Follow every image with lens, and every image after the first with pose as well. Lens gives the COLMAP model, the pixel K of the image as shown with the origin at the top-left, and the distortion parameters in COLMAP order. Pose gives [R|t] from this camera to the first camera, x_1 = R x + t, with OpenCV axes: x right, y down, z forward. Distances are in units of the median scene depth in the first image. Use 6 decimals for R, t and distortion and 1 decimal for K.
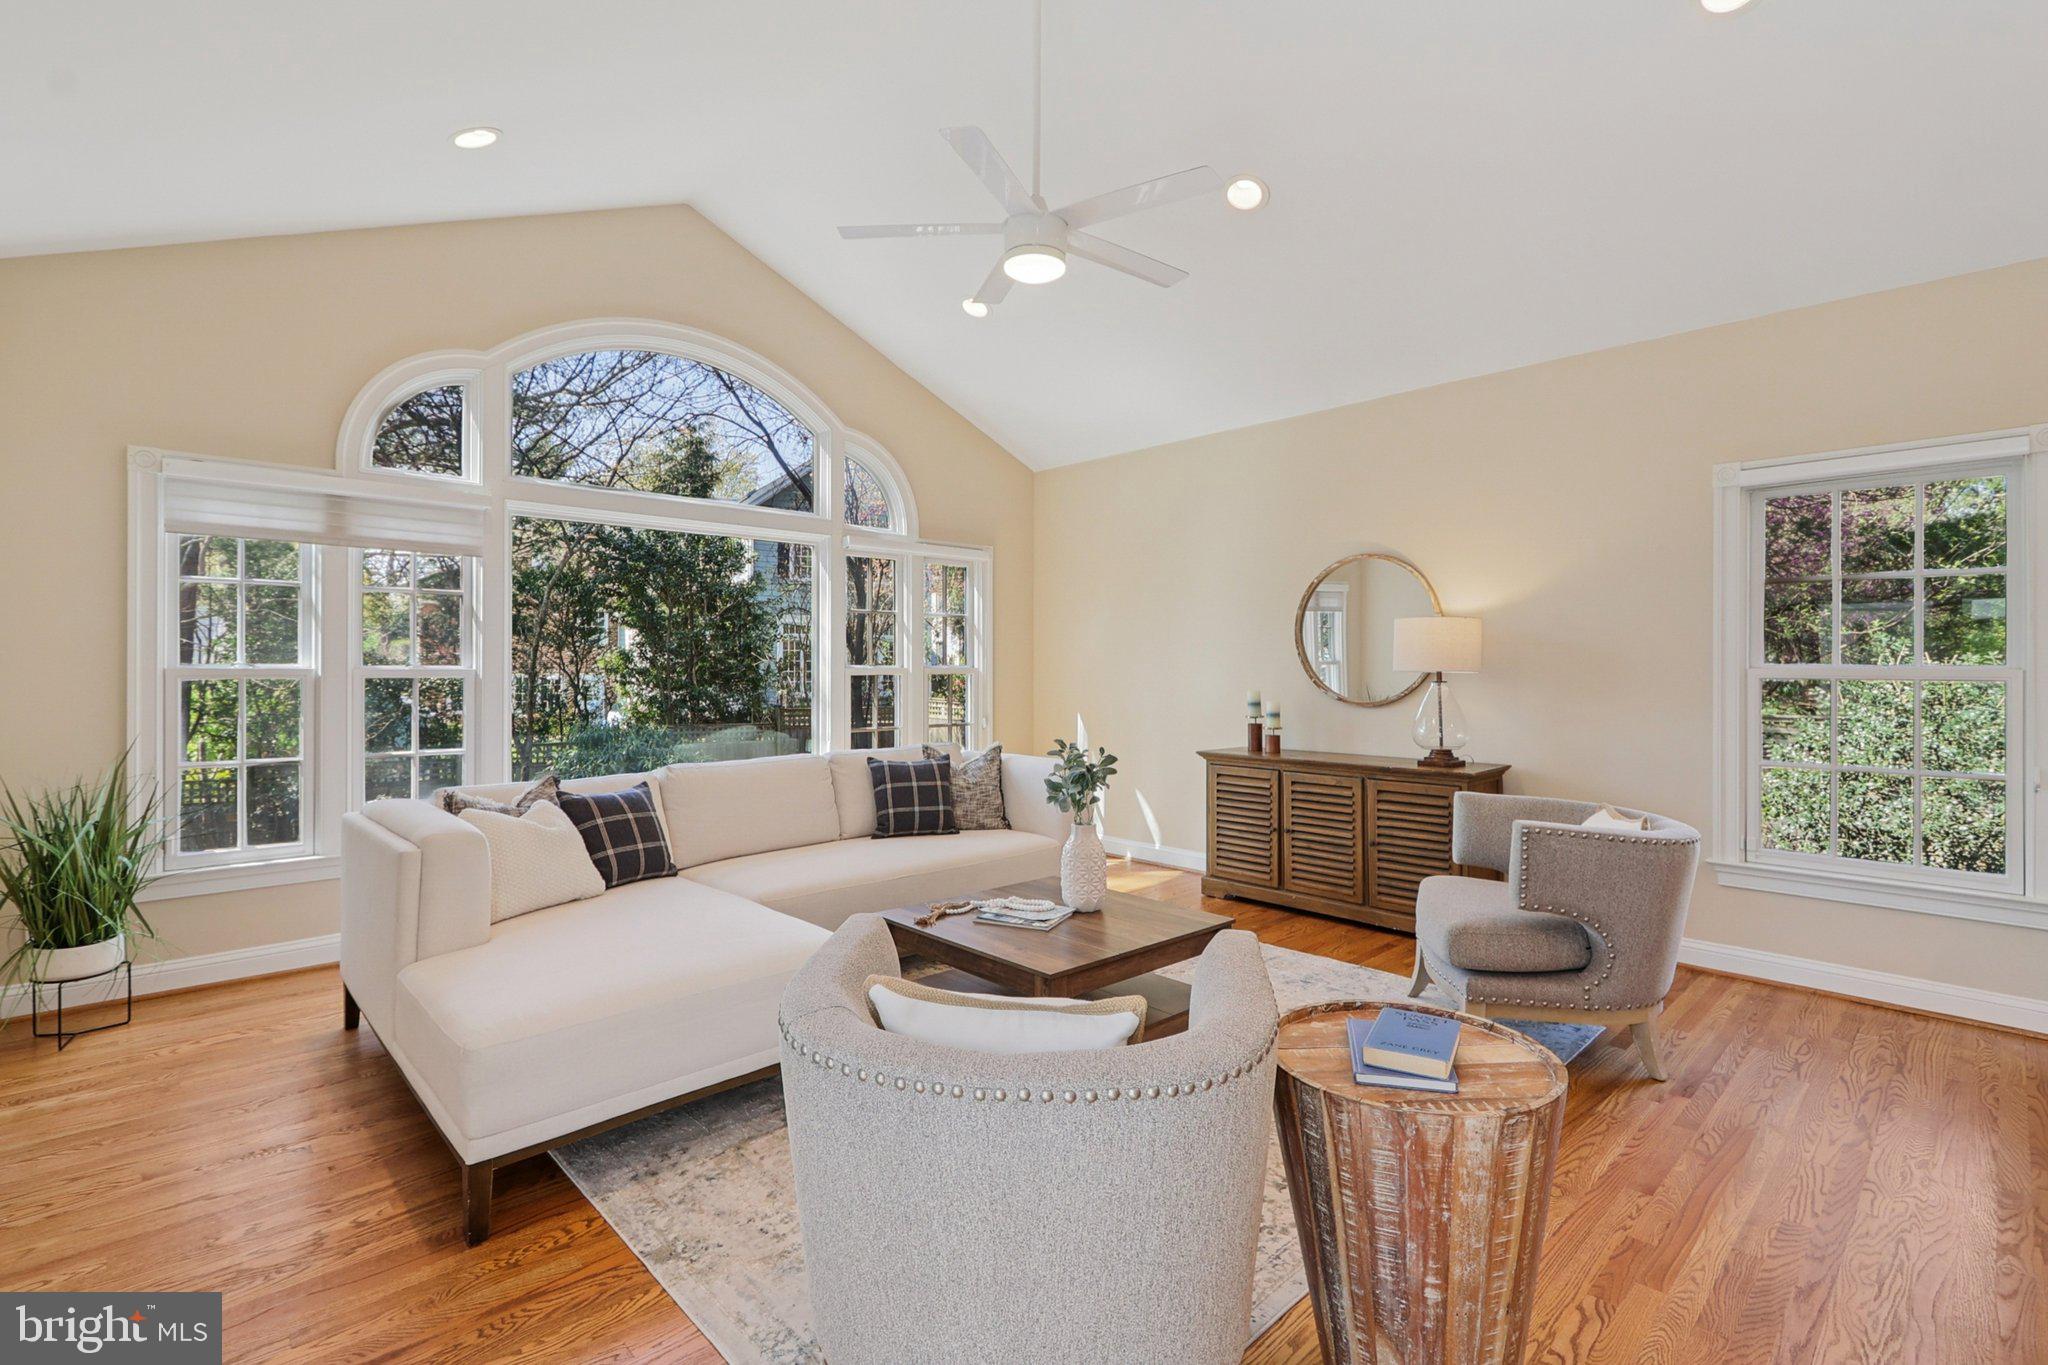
lens RADIAL K [[941.9, 0, 1014.2], [0, 941.9, 660.8], [0, 0, 1]] dist [0.001943, 0.000282]
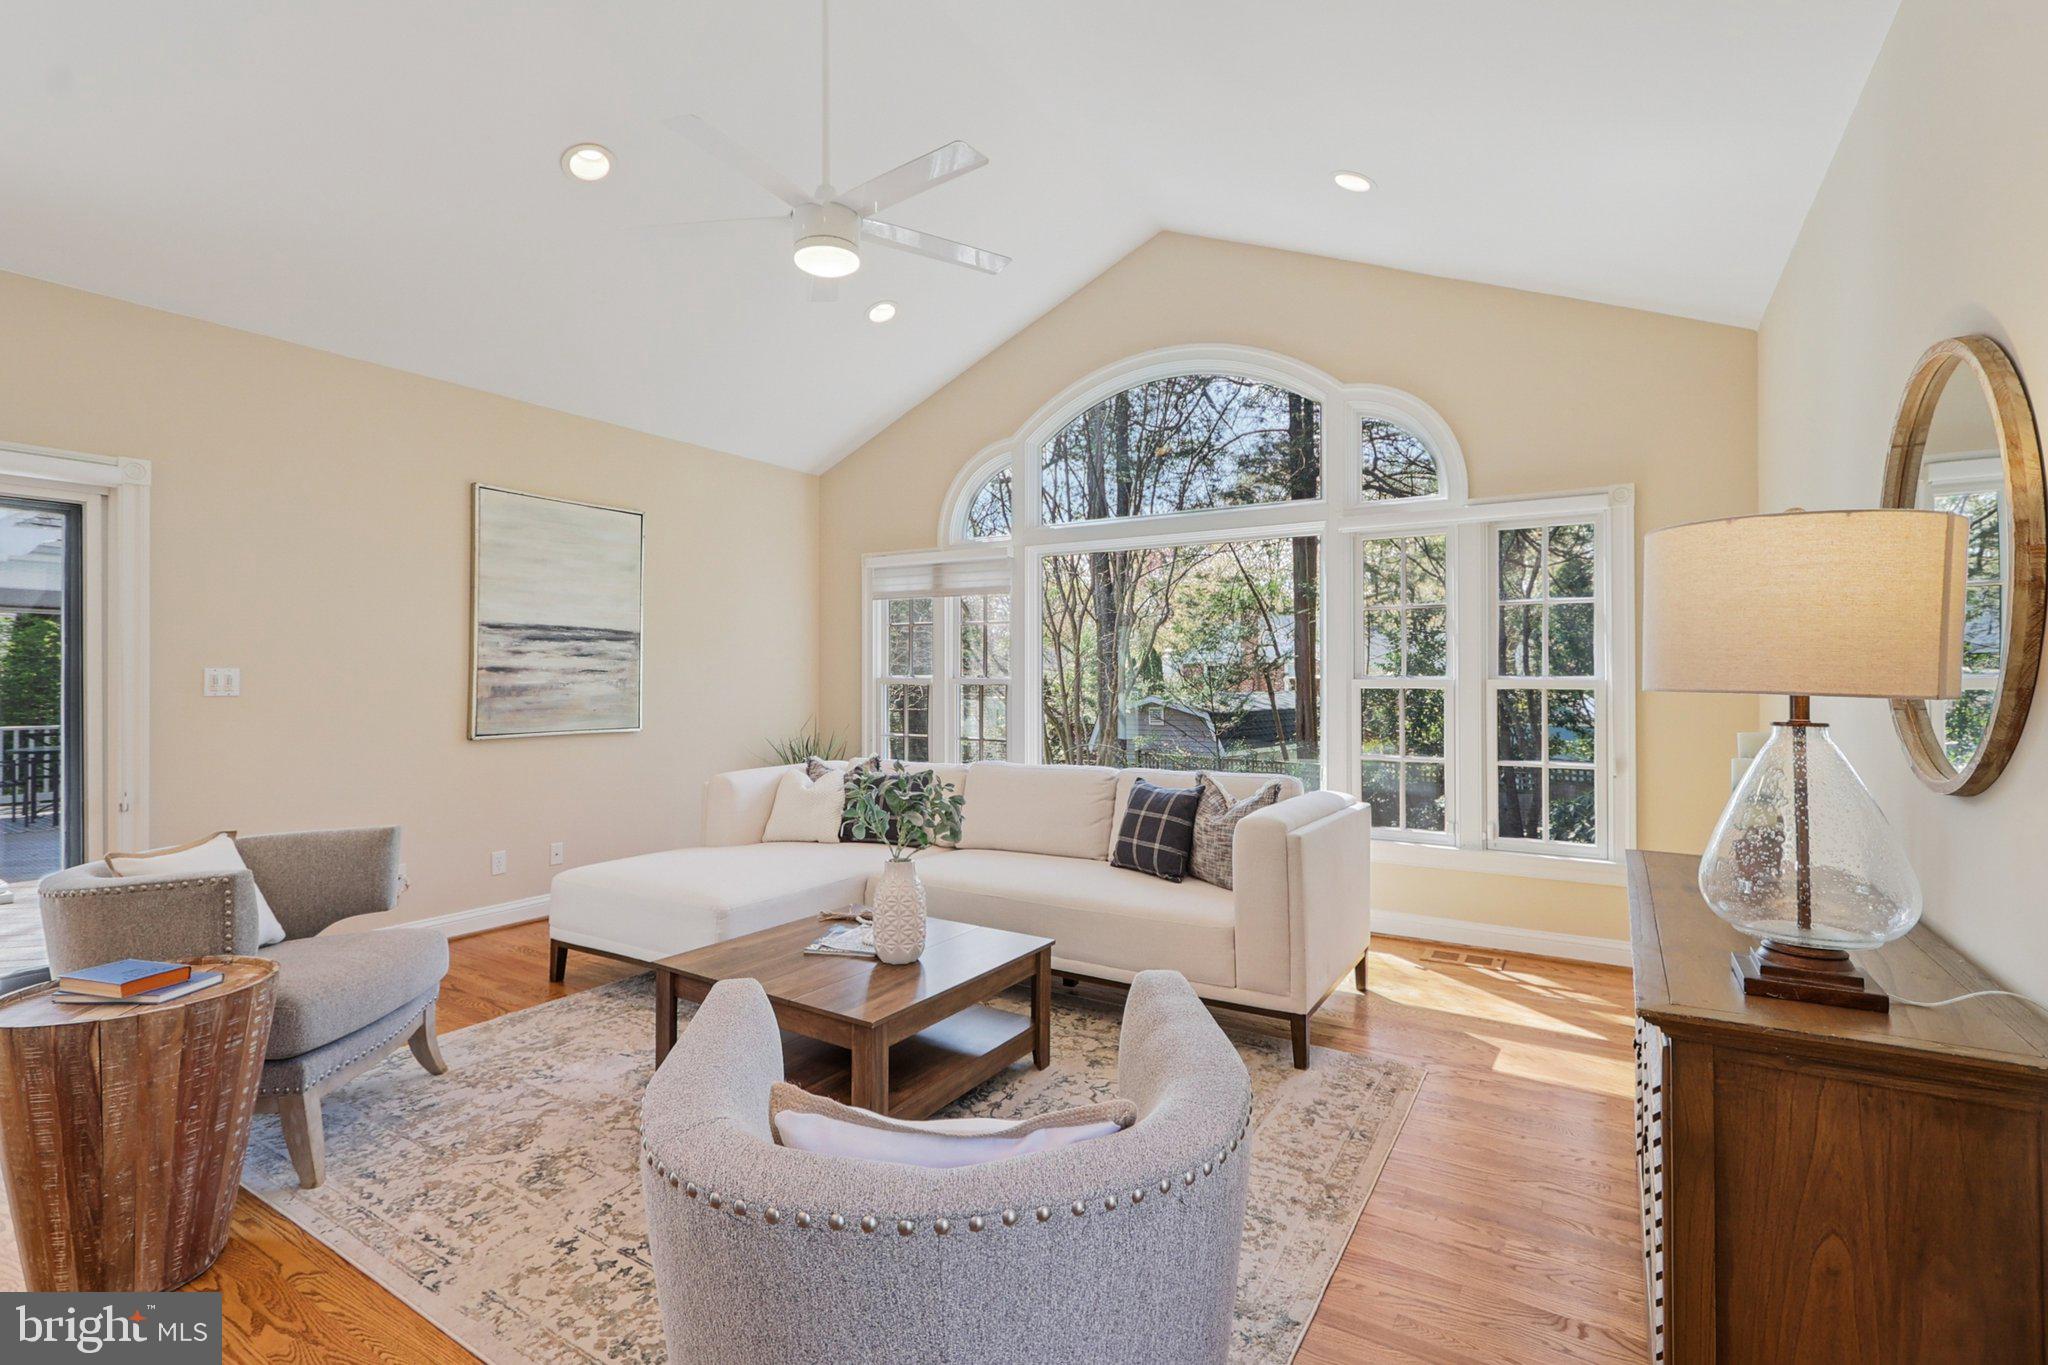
lens RADIAL K [[953.7, 0, 1021.0], [0, 953.7, 667.4], [0, 0, 1]] dist [-0.000623, -0.000695]
pose [[0.248415, -0.009929, -0.968603, 0.719461], [0.003197, 0.999950, -0.009431, 0.004740], [0.968648, -0.000754, 0.248435, 0.678847]]
